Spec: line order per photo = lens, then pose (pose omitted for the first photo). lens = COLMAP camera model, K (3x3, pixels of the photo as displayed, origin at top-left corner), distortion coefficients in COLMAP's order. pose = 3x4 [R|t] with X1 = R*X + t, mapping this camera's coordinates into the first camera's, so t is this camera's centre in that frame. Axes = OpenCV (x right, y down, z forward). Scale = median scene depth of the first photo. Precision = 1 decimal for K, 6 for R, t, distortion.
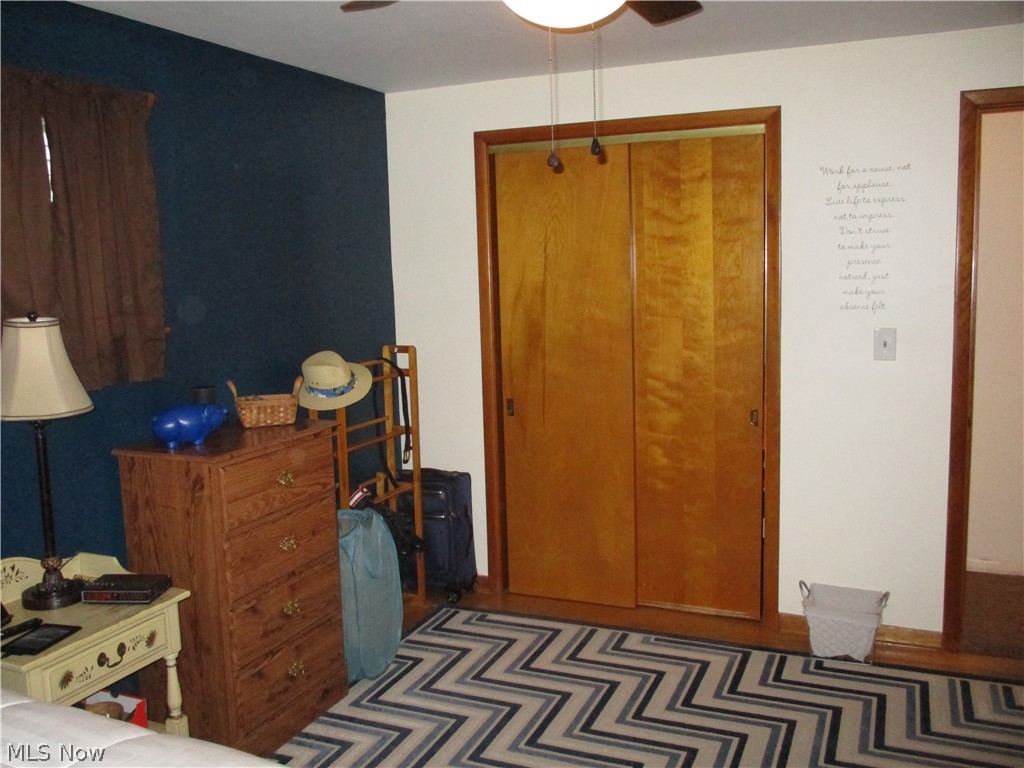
lens RADIAL K [[919.1, 0, 512.8], [0, 919.1, 381.5], [0, 0, 1]] dist [-0.029038, 0.002651]
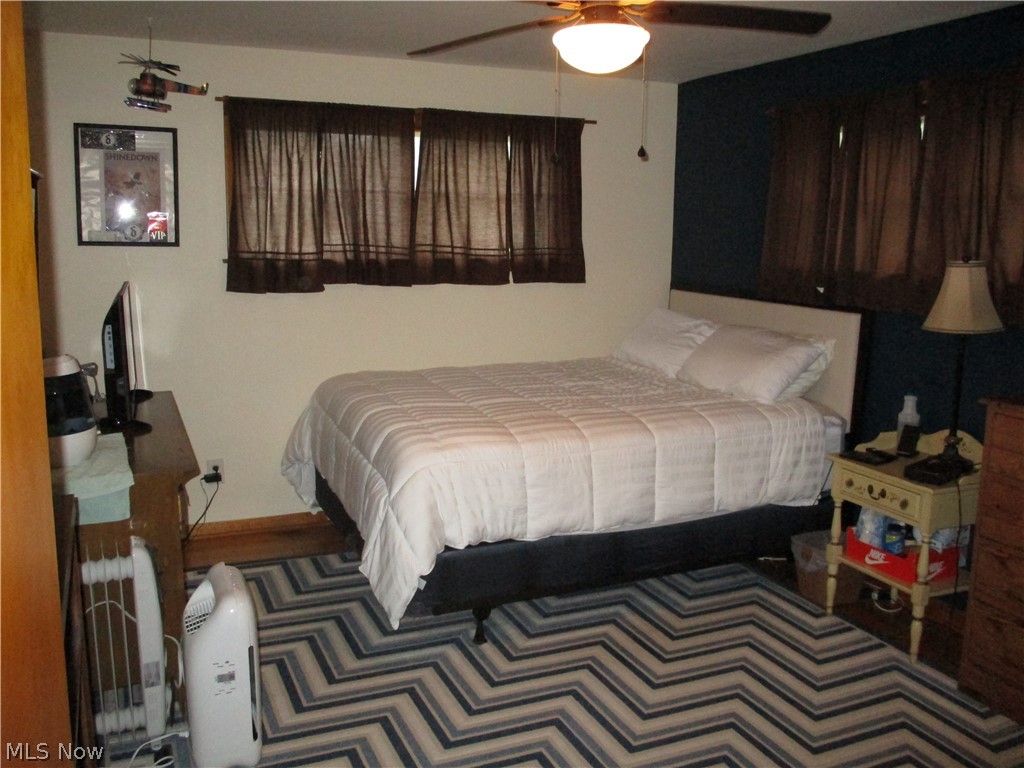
lens RADIAL K [[919.1, 0, 512.8], [0, 919.1, 381.5], [0, 0, 1]] dist [-0.029038, 0.002651]
pose [[-0.683376, 0.124392, -0.719392, 0.960465], [-0.104799, 0.958458, 0.265283, -0.188595], [0.722506, 0.256679, -0.641951, 1.447352]]
